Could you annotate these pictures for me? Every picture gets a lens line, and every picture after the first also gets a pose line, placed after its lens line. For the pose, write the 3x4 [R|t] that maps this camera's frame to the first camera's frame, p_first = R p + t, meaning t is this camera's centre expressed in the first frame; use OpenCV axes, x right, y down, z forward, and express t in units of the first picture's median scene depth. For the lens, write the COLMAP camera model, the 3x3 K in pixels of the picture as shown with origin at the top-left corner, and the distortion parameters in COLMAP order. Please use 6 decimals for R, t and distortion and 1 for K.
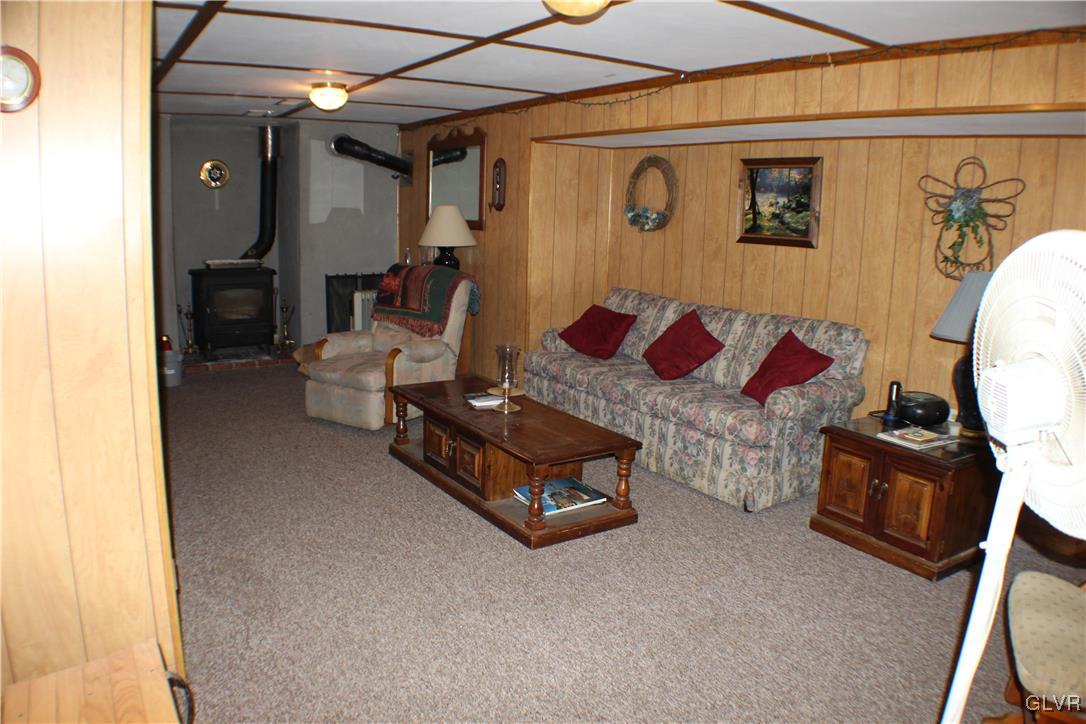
lens RADIAL K [[787.2, 0, 543.0], [0, 787.2, 362.0], [0, 0, 1]] dist [-0.222327, 0.080103]
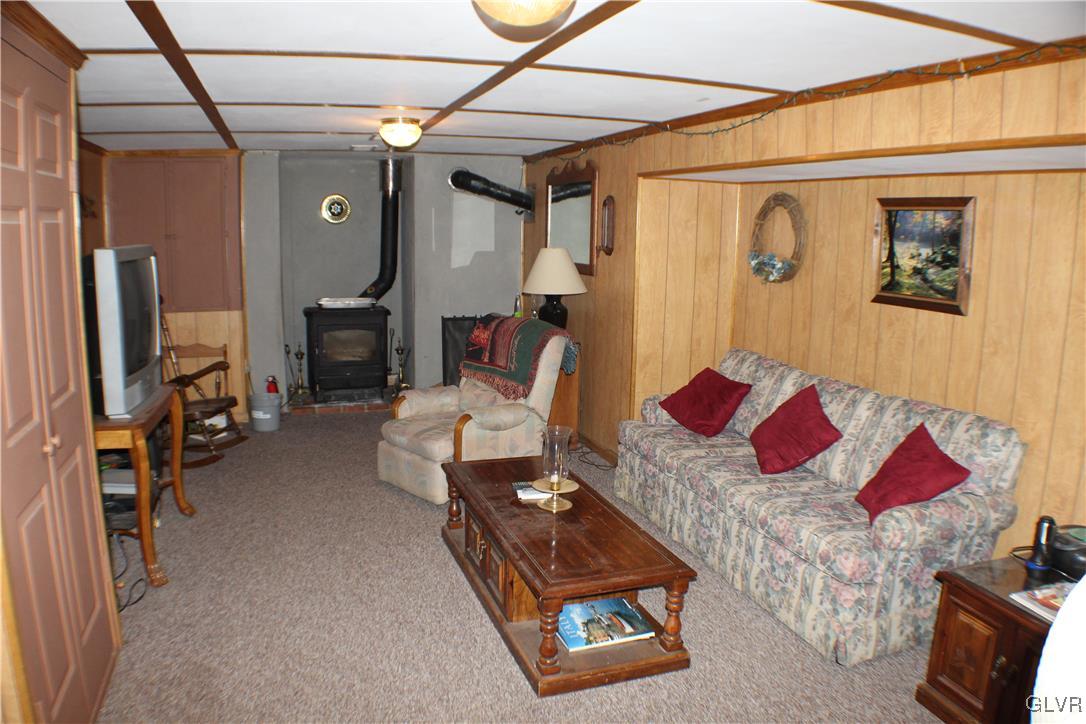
lens RADIAL K [[787.2, 0, 543.0], [0, 787.2, 362.0], [0, 0, 1]] dist [-0.222327, 0.080103]
pose [[0.967906, 0.033350, -0.249088, 0.127786], [-0.040246, 0.998933, -0.022641, -0.065937], [0.248067, 0.031939, 0.968216, 0.168942]]
